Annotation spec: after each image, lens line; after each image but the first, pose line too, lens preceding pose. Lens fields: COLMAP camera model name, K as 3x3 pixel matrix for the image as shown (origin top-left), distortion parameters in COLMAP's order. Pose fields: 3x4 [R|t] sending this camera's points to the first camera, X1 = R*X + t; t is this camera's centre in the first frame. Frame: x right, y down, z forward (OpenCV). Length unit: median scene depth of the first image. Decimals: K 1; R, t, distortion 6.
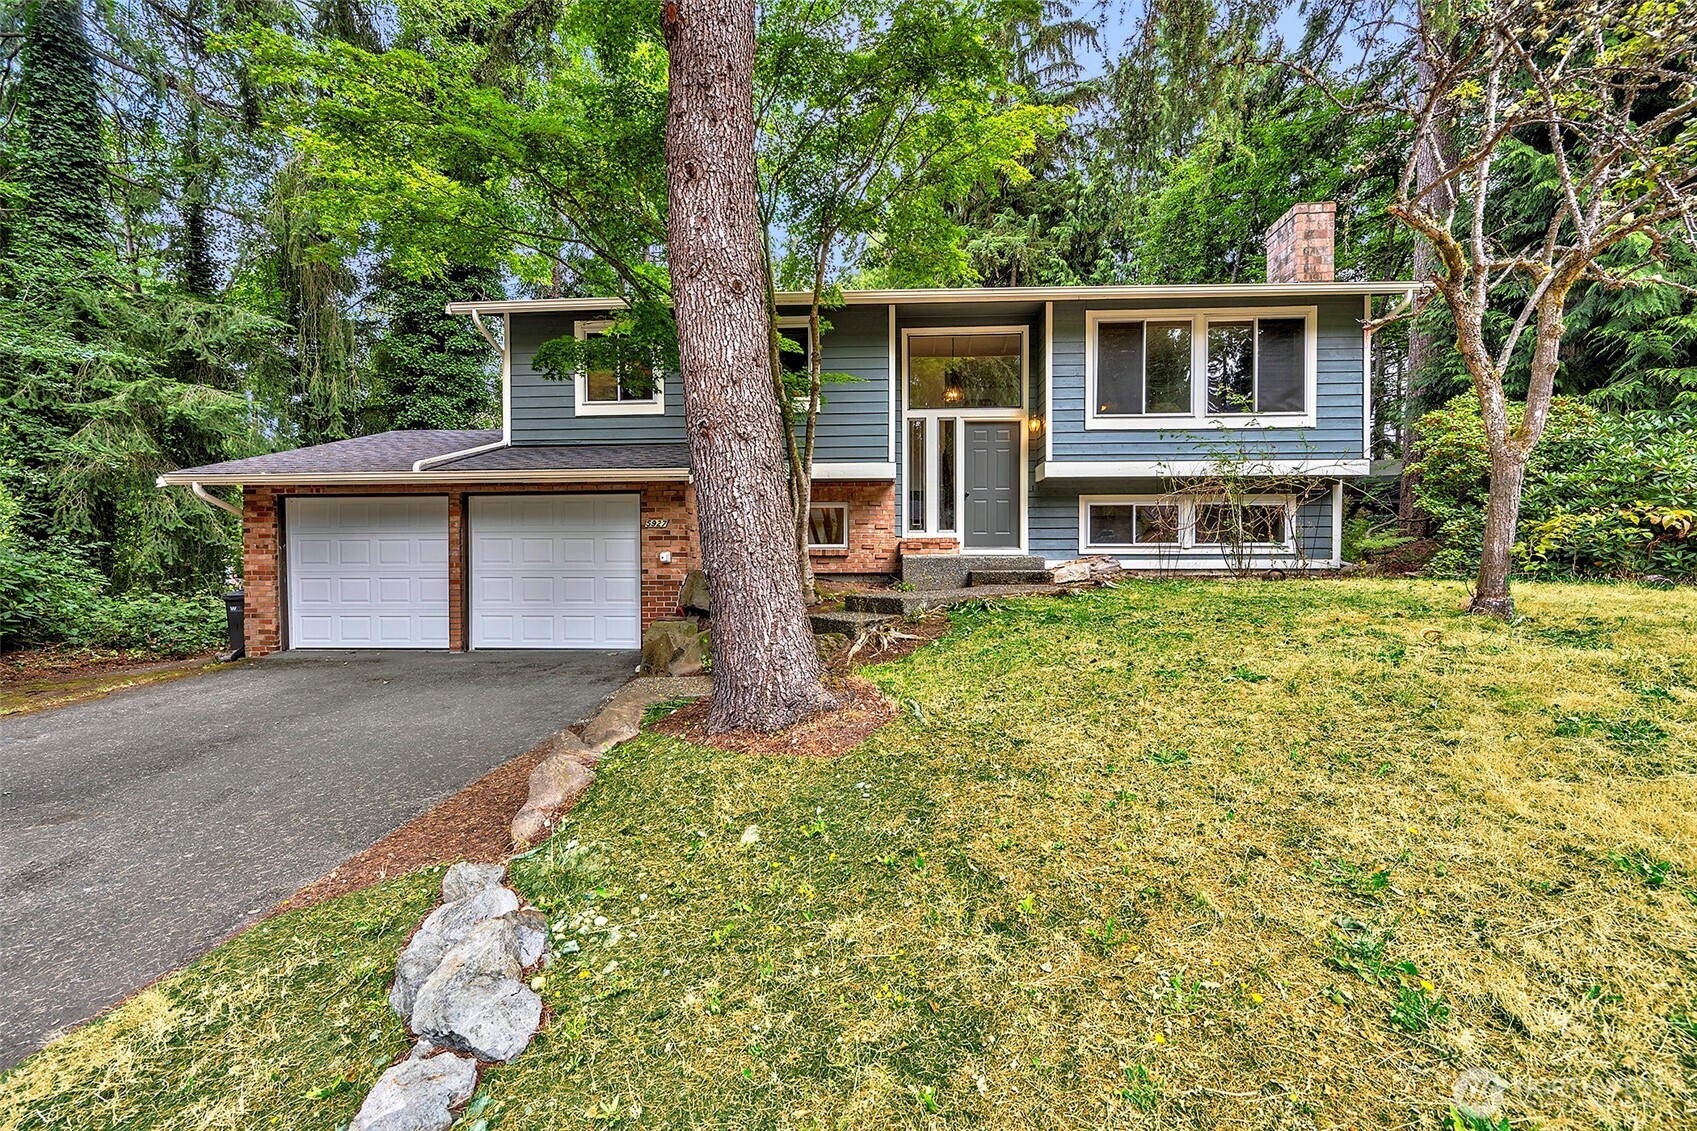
lens RADIAL K [[664.1, 0, 852.4], [0, 664.1, 569.6], [0, 0, 1]] dist [-0.001198, 0.000232]
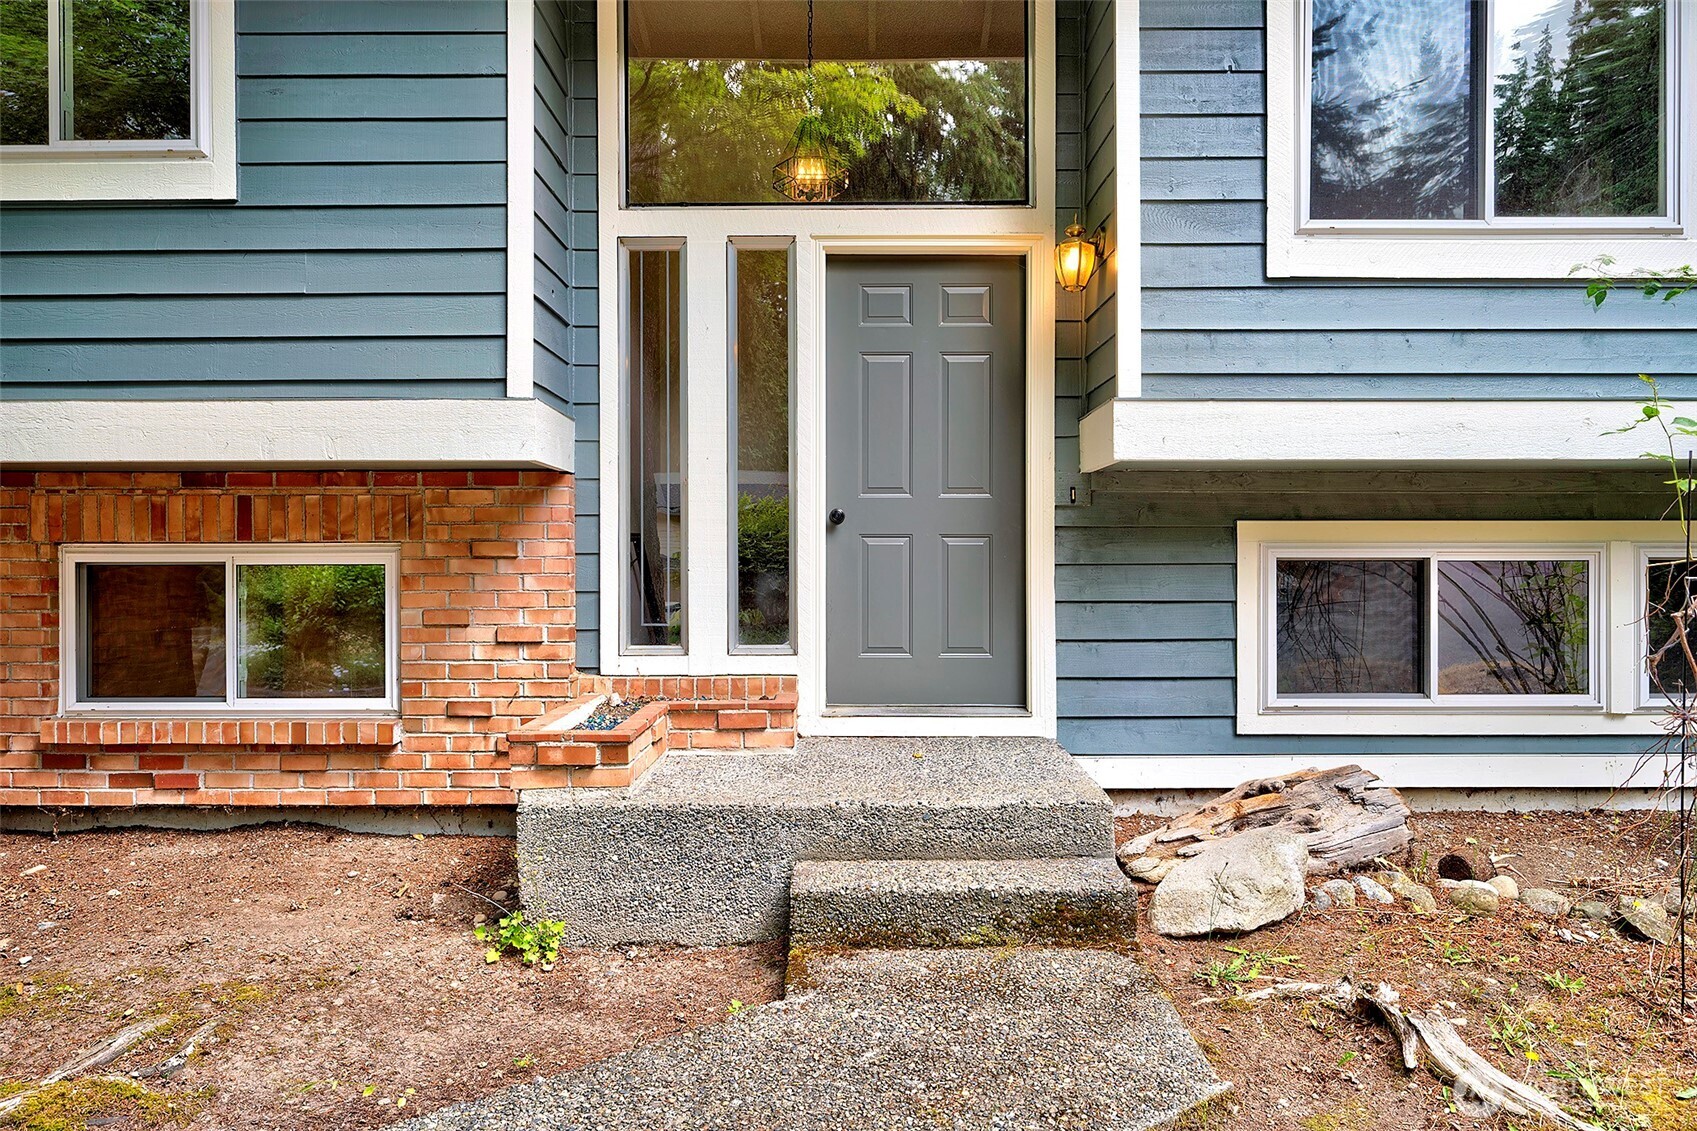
lens RADIAL K [[1123.9, 0, 846.5], [0, 1123.9, 562.8], [0, 0, 1]] dist [-0.008858, -0.001259]
pose [[0.999224, -0.001796, 0.039347, 0.159733], [0.002256, 0.999929, -0.011667, -0.089361], [-0.039323, 0.011747, 0.999158, 0.537416]]
